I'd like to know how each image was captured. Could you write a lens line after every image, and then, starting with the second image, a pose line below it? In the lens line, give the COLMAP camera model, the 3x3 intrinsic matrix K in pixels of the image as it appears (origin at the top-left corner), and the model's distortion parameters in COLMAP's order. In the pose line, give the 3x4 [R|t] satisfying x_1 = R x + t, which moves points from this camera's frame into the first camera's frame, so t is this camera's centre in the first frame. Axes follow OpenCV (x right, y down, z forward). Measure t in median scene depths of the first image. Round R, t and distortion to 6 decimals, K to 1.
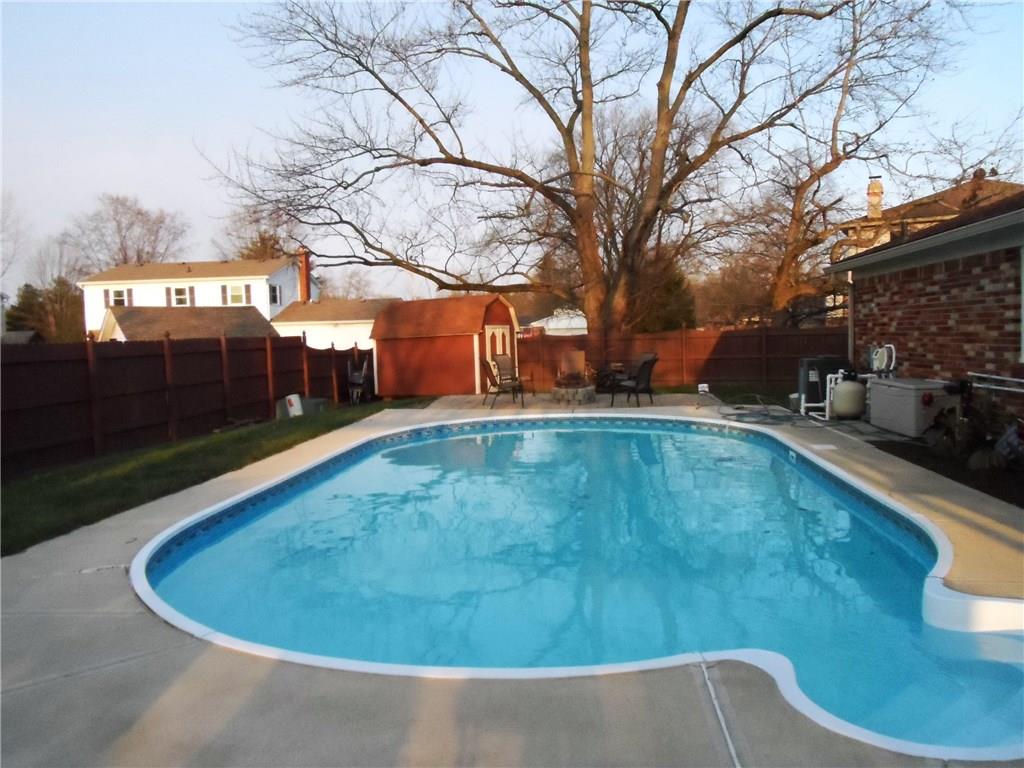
lens RADIAL K [[779.3, 0, 512.0], [0, 779.3, 384.0], [0, 0, 1]] dist [-0.003519, 0.005856]
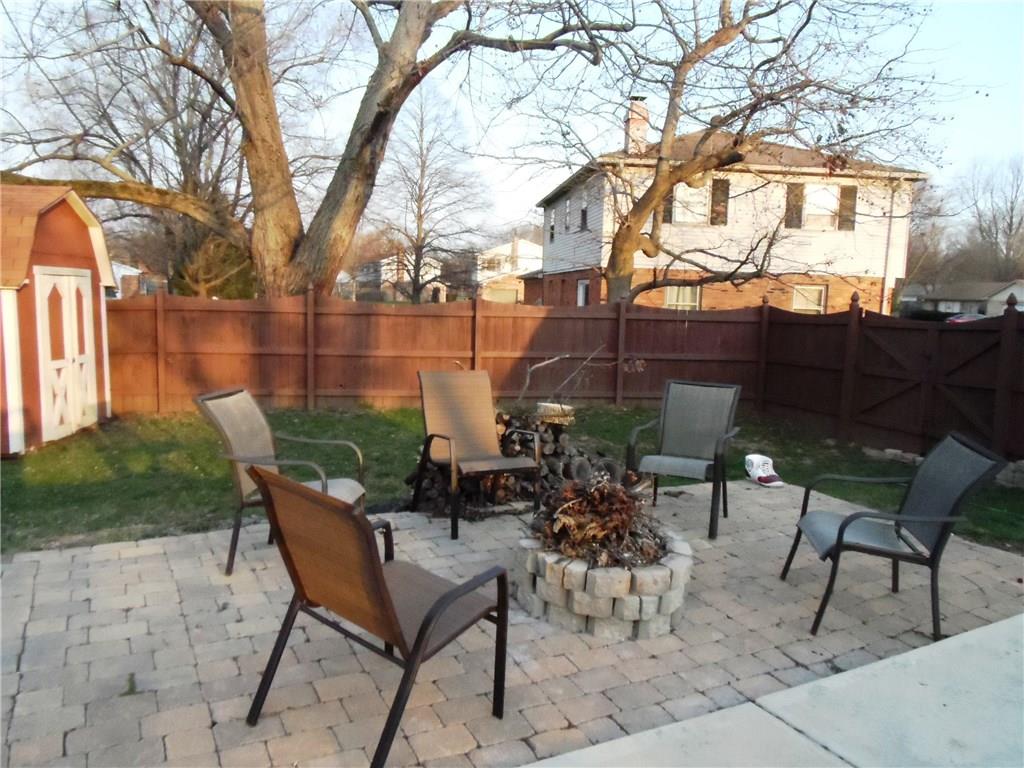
lens RADIAL K [[779.3, 0, 512.0], [0, 779.3, 384.0], [0, 0, 1]] dist [-0.003519, 0.005856]
pose [[0.826589, -0.015158, 0.562602, -0.052576], [-0.015332, 0.998660, 0.049433, -0.038592], [-0.562597, -0.049487, 0.825249, 0.529522]]
